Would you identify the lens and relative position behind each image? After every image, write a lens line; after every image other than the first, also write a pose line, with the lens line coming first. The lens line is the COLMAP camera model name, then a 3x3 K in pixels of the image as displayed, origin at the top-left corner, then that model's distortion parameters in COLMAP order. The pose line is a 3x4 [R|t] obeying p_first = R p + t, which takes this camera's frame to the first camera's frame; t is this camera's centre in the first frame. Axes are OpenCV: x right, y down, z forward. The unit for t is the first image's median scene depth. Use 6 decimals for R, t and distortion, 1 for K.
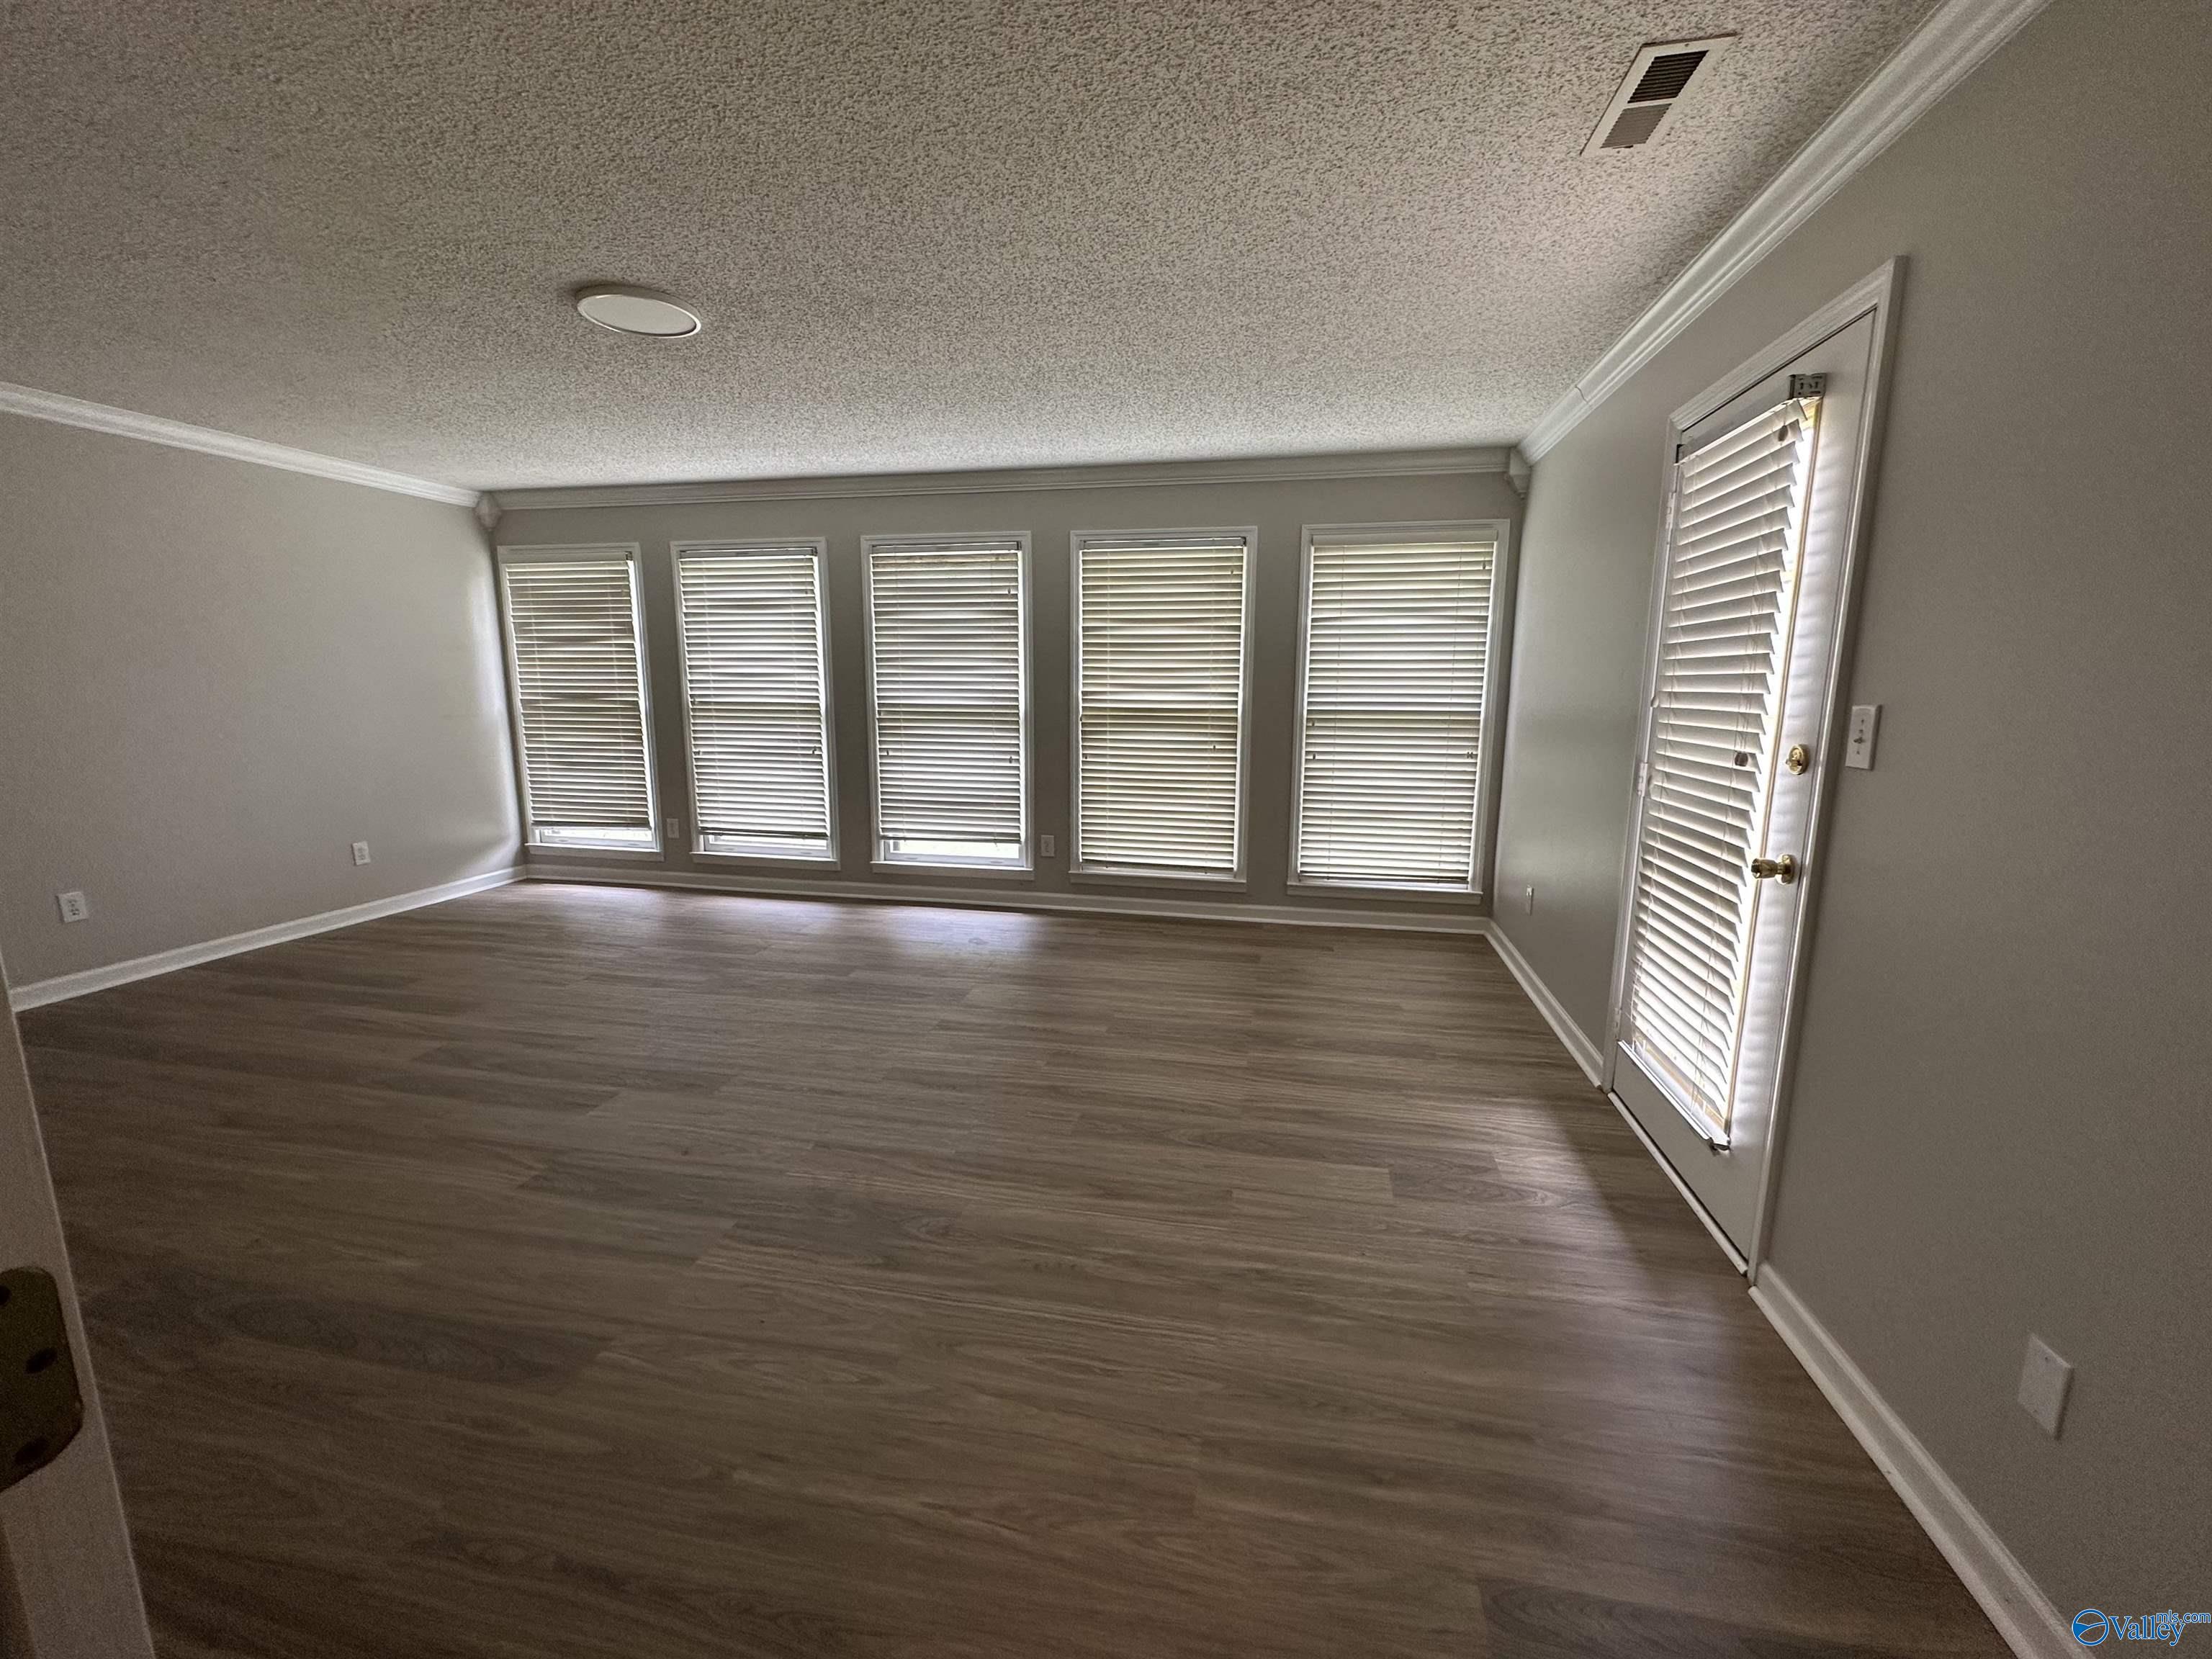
lens RADIAL K [[883.4, 0, 1110.1], [0, 883.4, 831.8], [0, 0, 1]] dist [-0.001382, 0.000049]
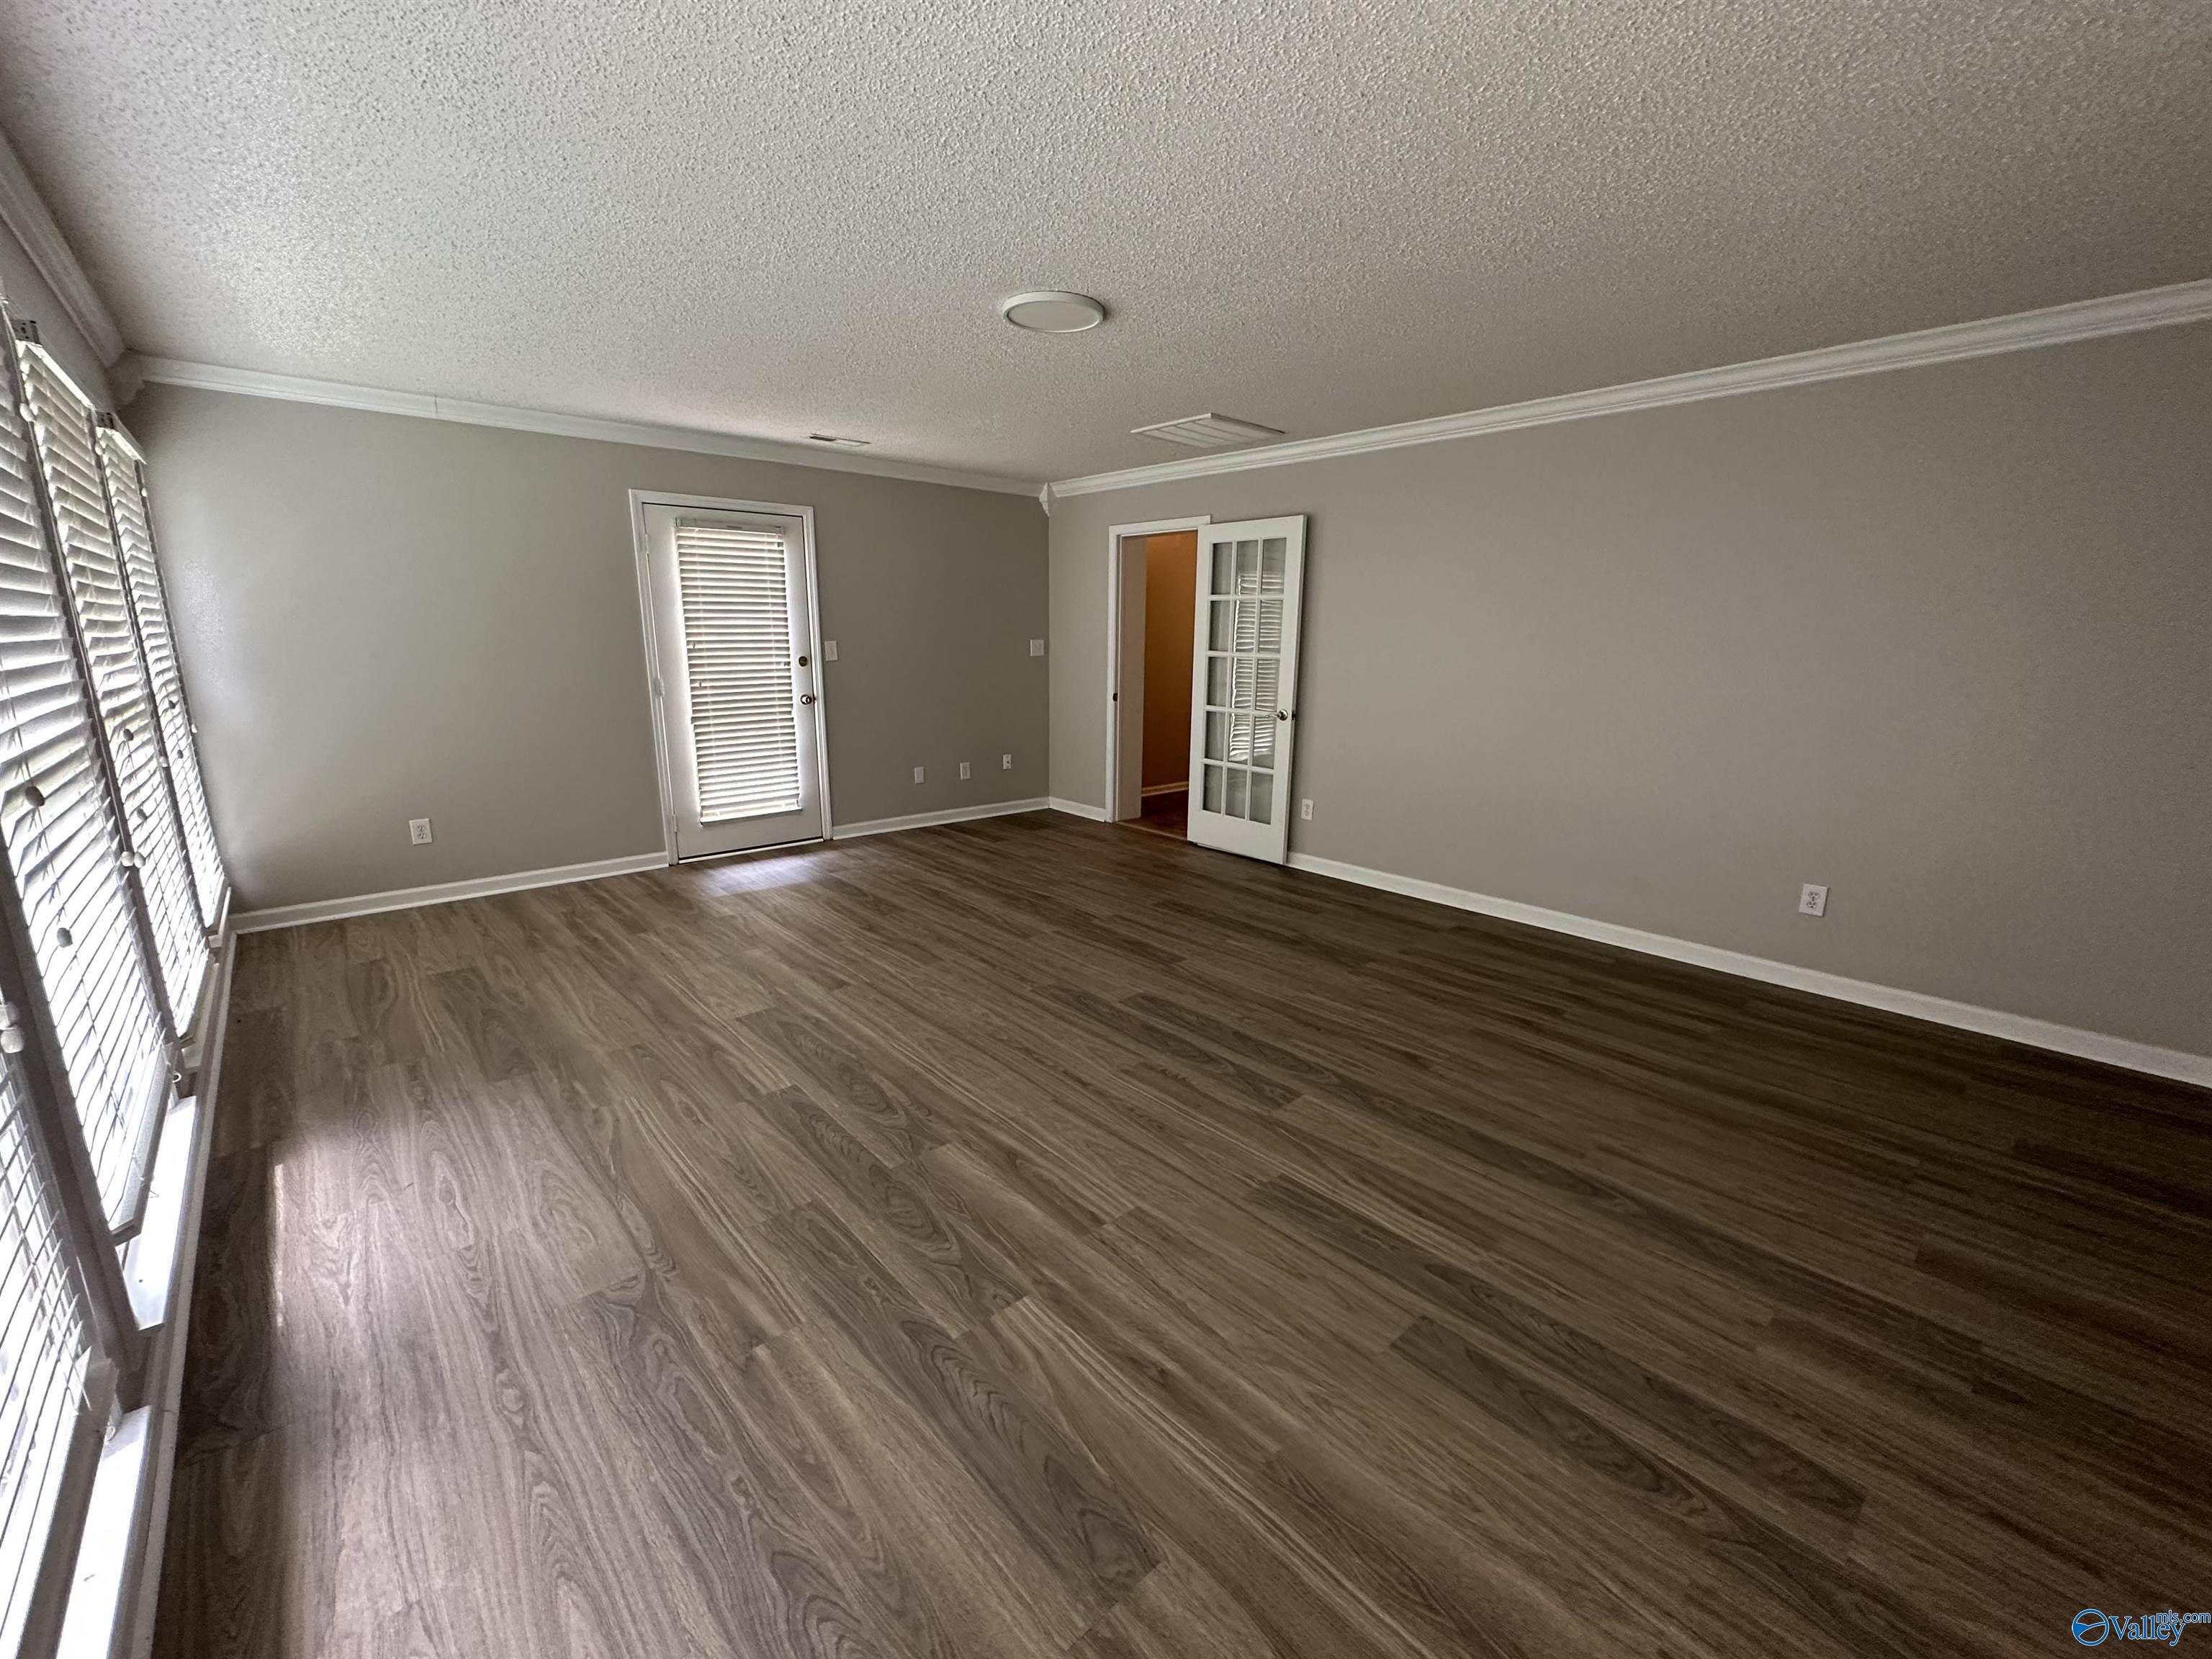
lens RADIAL K [[883.4, 0, 1108.7], [0, 883.4, 826.9], [0, 0, 1]] dist [-0.001382, 0.000049]
pose [[-0.800350, -0.143797, 0.582032, -1.161281], [0.090292, 0.930827, 0.354130, -0.327003], [-0.592694, 0.335981, -0.732004, 1.736338]]
